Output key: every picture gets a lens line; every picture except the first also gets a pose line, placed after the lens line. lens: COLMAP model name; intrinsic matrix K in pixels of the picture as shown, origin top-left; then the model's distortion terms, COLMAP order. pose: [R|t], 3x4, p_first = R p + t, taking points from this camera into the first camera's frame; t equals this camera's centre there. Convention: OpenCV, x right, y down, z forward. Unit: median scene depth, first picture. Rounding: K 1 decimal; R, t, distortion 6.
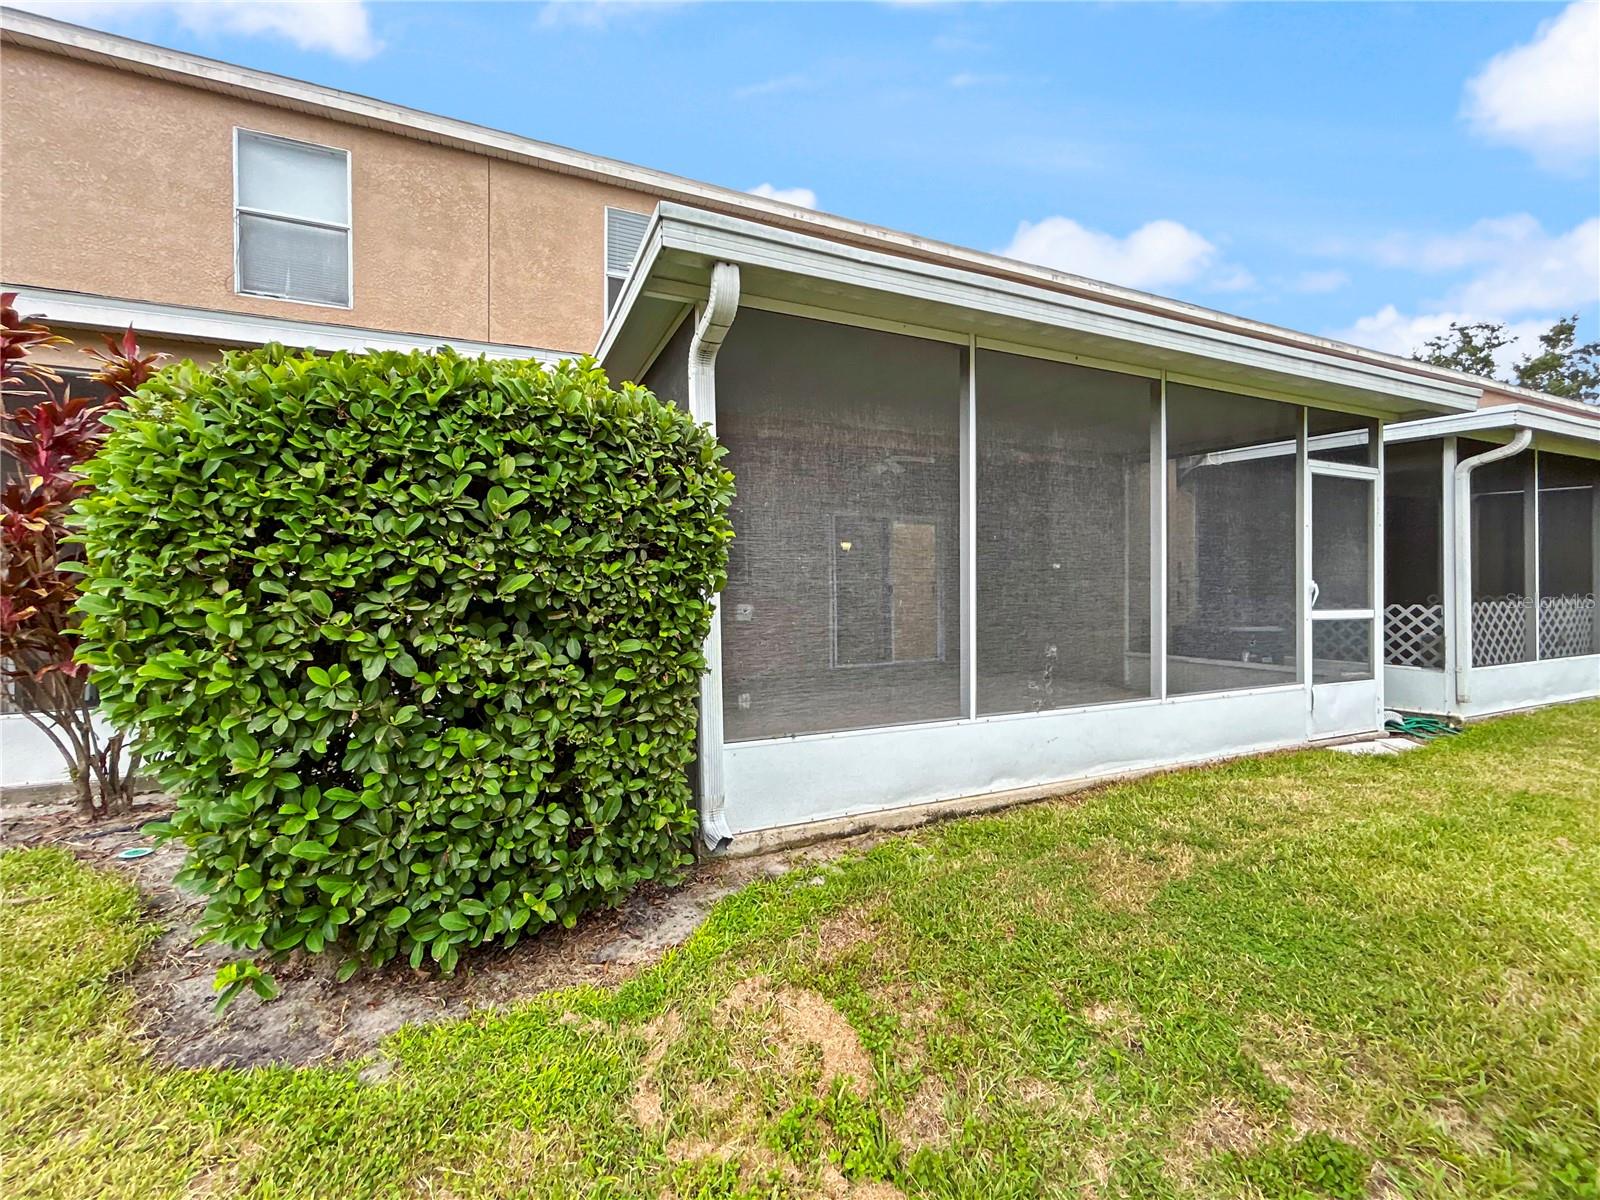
lens RADIAL K [[667.1, 0, 802.1], [0, 667.1, 578.9], [0, 0, 1]] dist [0.000247, 0.000860]
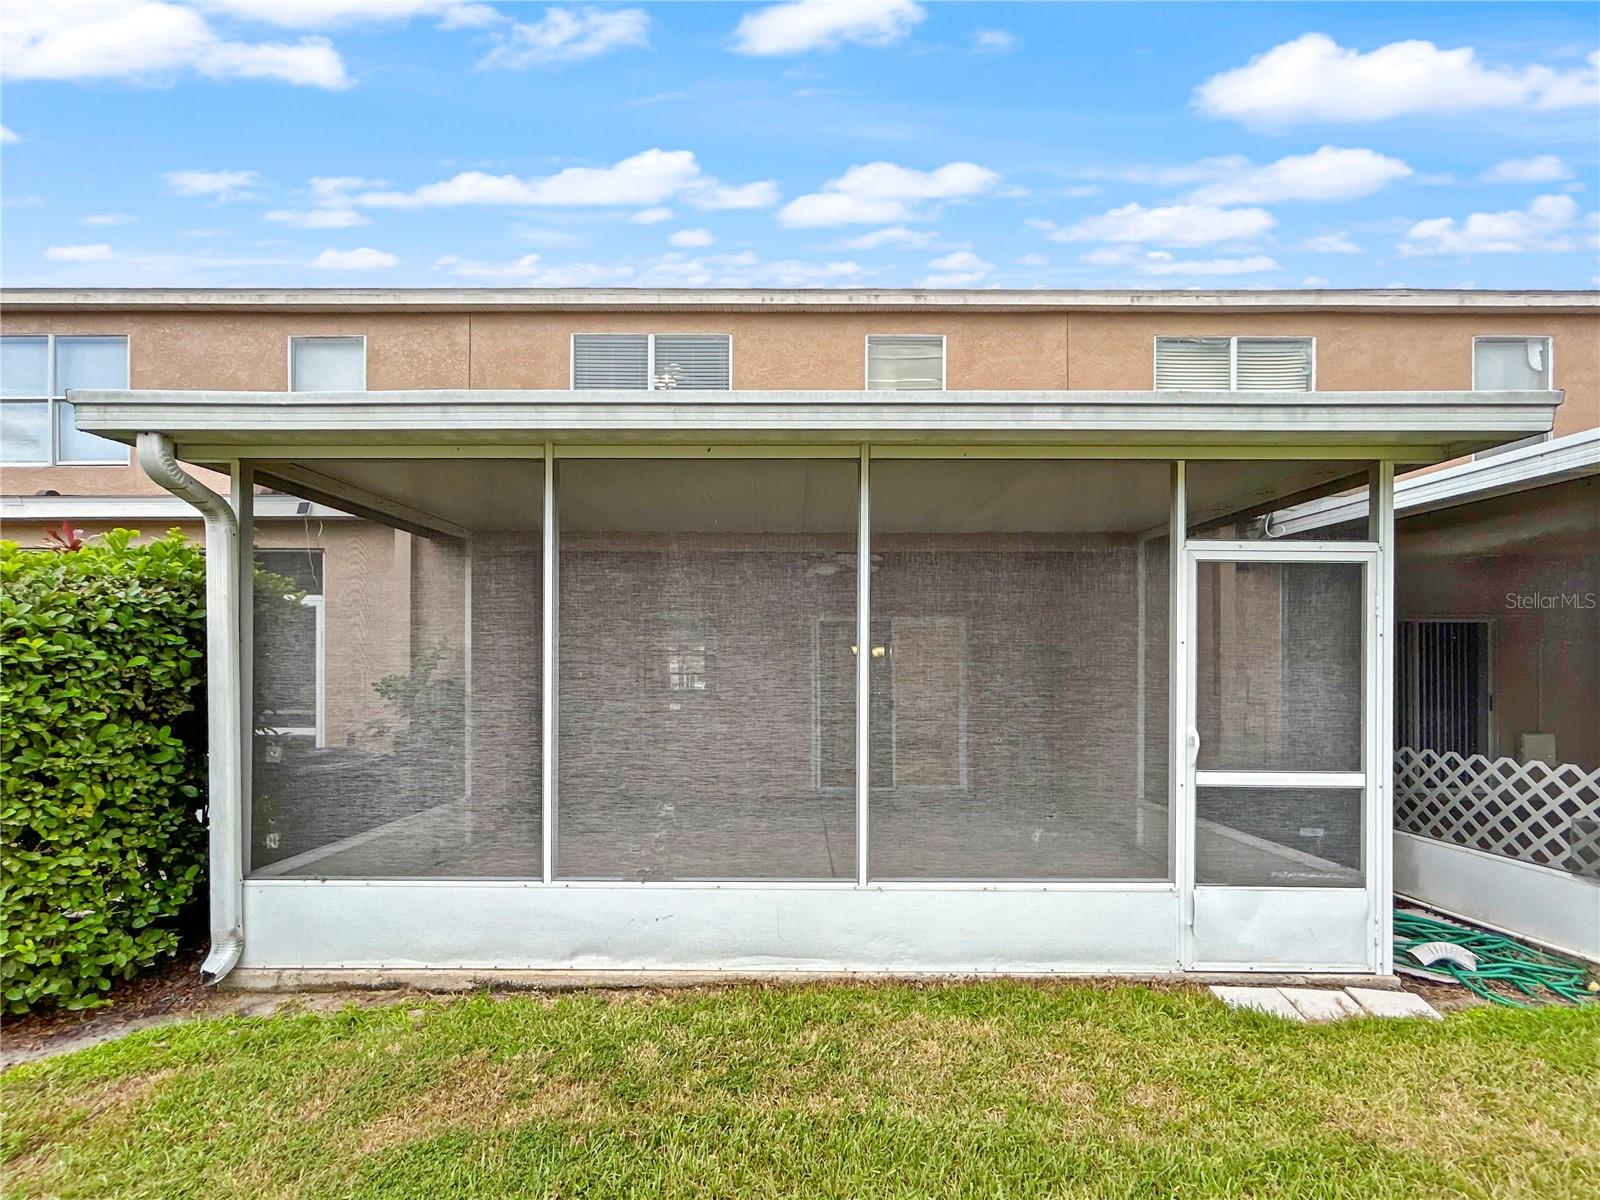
lens RADIAL K [[694.1, 0, 799.7], [0, 694.1, 664.5], [0, 0, 1]] dist [0.000122, 0.000473]
pose [[0.913145, 0.001417, -0.407633, 0.797143], [-0.002559, 0.999994, -0.002258, -0.064280], [0.407627, 0.003105, 0.913143, 0.255761]]
